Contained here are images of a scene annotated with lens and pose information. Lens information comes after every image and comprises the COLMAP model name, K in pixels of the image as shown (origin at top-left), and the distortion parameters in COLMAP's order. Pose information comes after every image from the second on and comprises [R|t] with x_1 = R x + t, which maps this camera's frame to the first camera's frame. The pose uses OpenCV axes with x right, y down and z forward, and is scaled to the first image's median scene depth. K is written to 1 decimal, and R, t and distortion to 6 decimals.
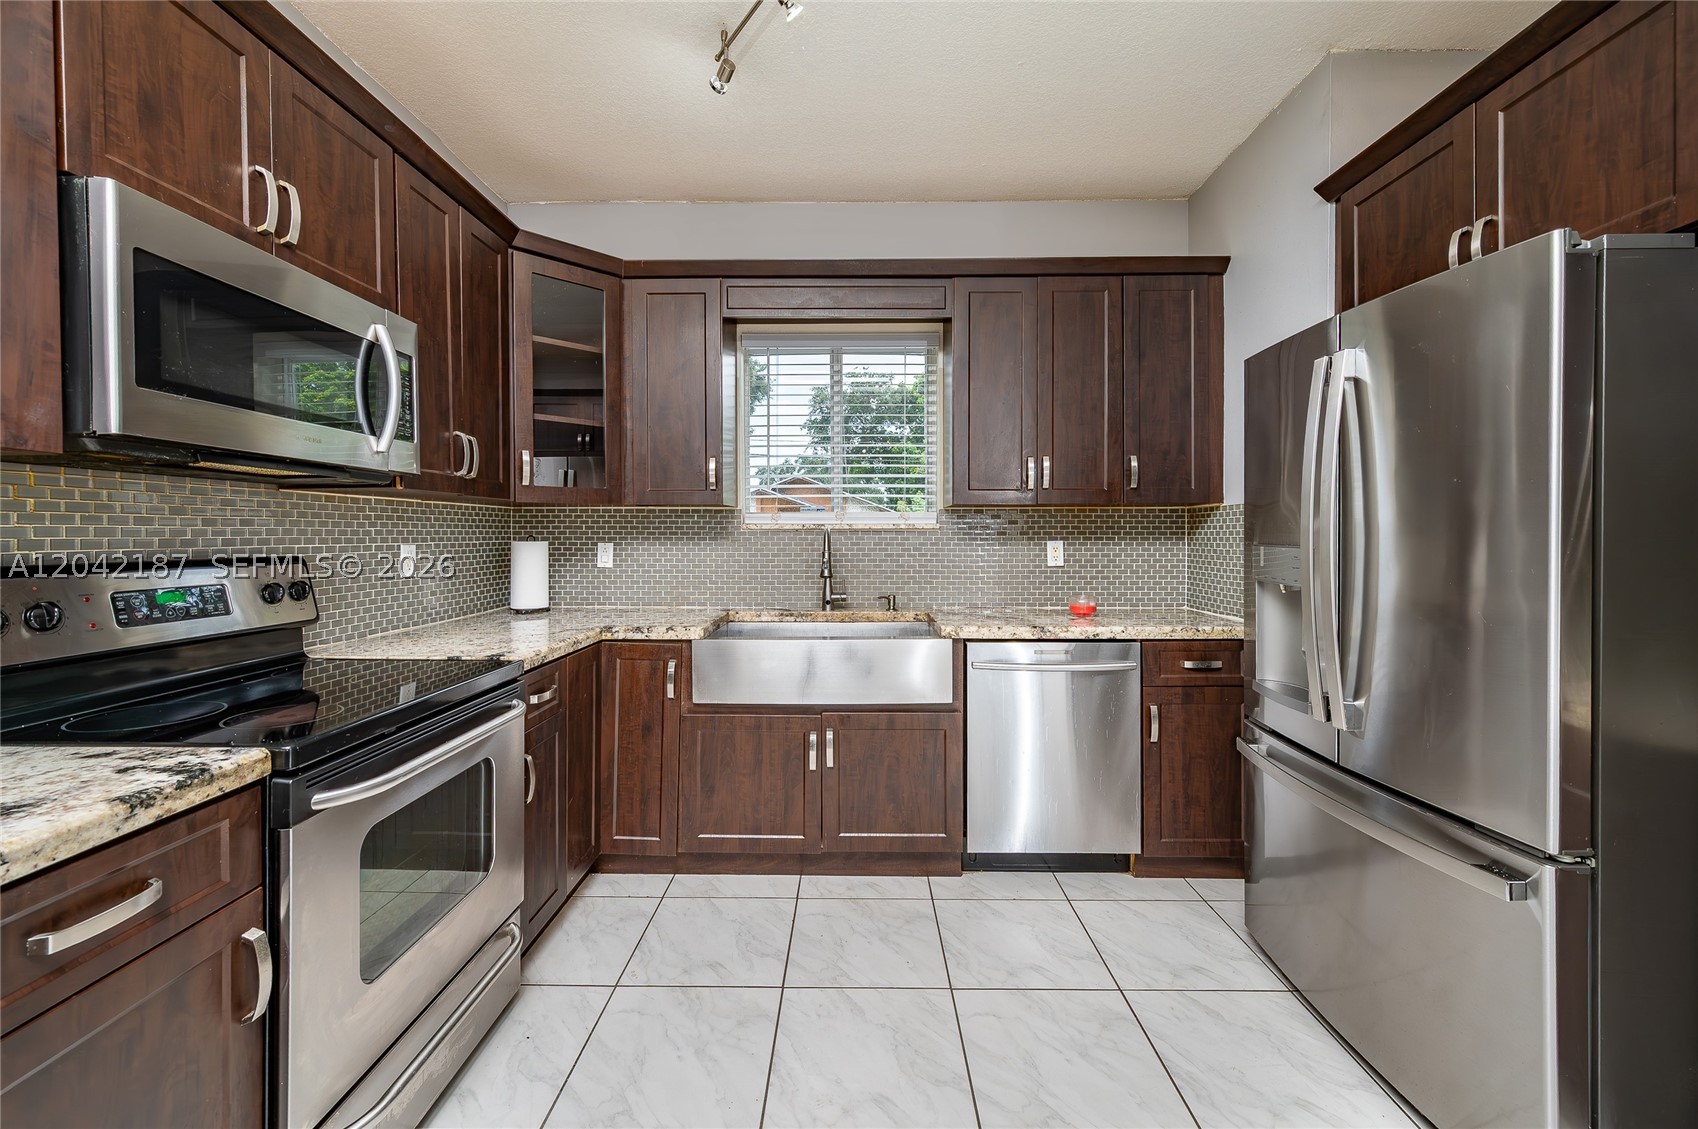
lens RADIAL K [[700.7, 0, 840.6], [0, 700.7, 551.5], [0, 0, 1]] dist [0.001070, -0.000731]
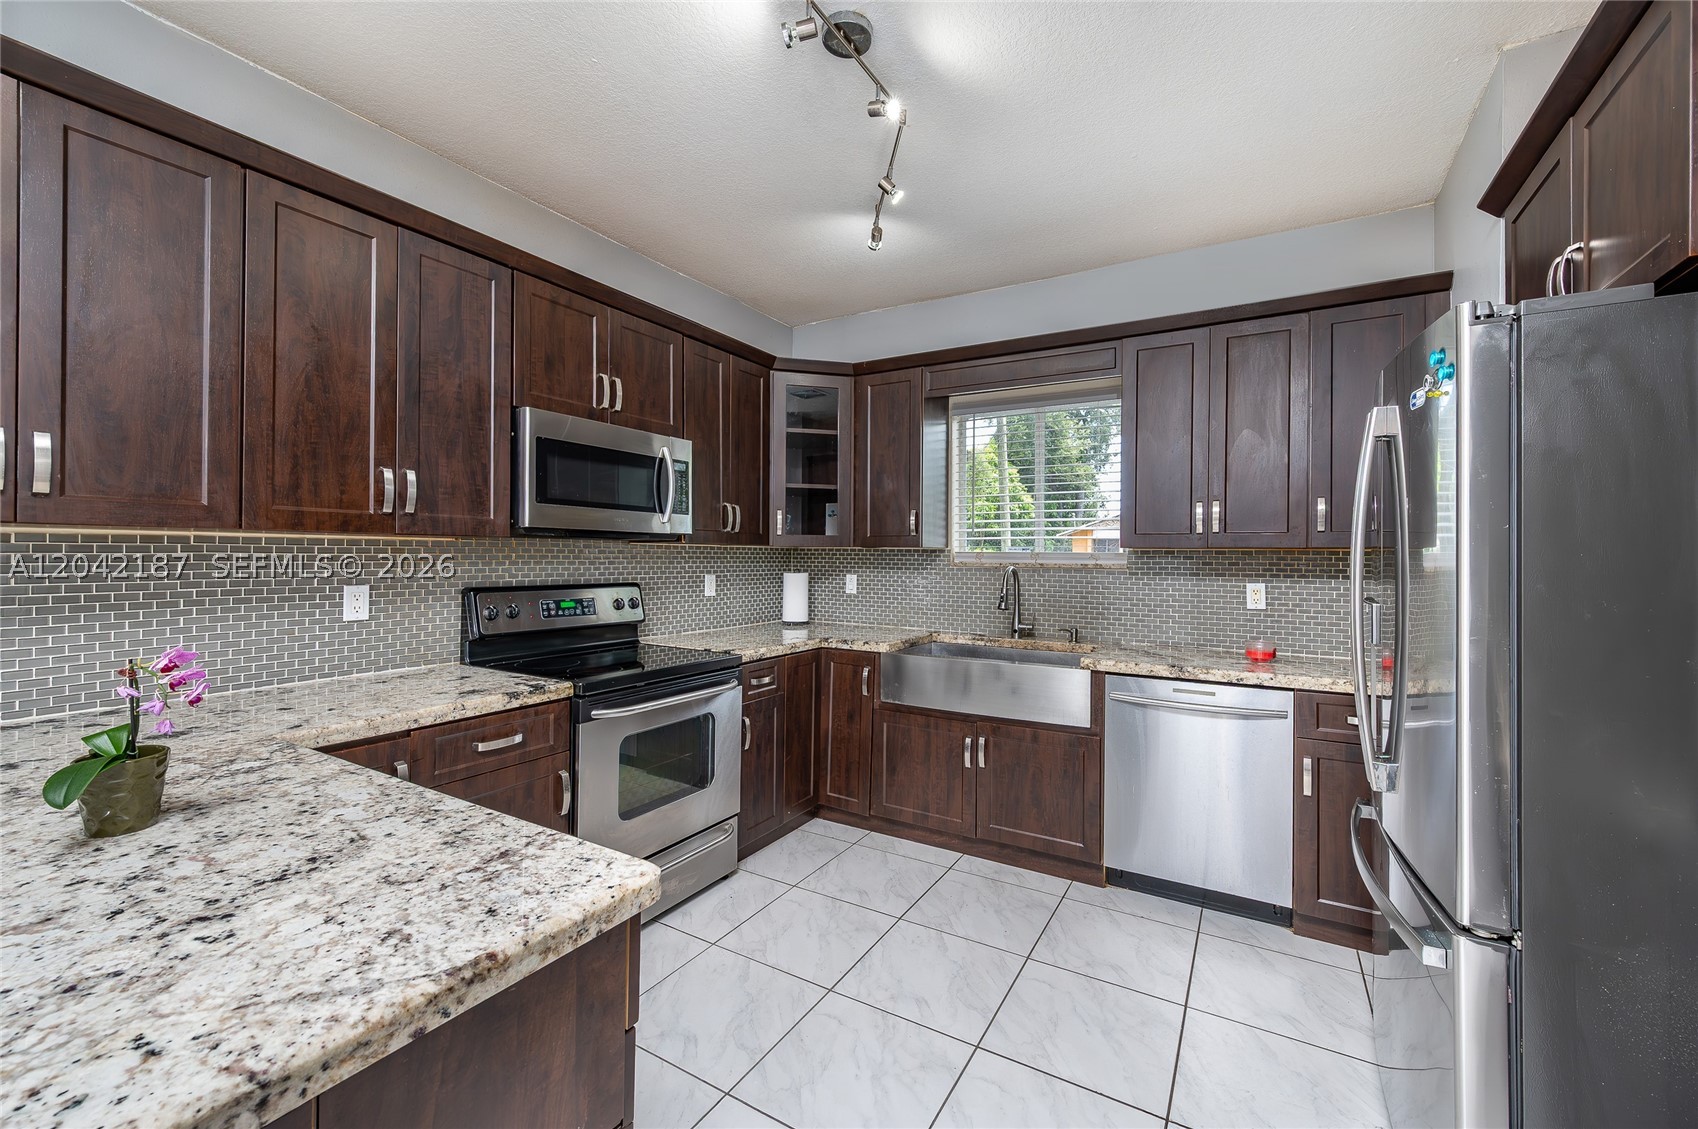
lens RADIAL K [[679.8, 0, 846.1], [0, 679.8, 572.9], [0, 0, 1]] dist [0.001644, -0.000100]
pose [[0.872088, 0.021891, -0.488860, 0.350558], [-0.023116, 0.999727, 0.003531, -0.025436], [0.488804, 0.008221, 0.872355, -0.137925]]
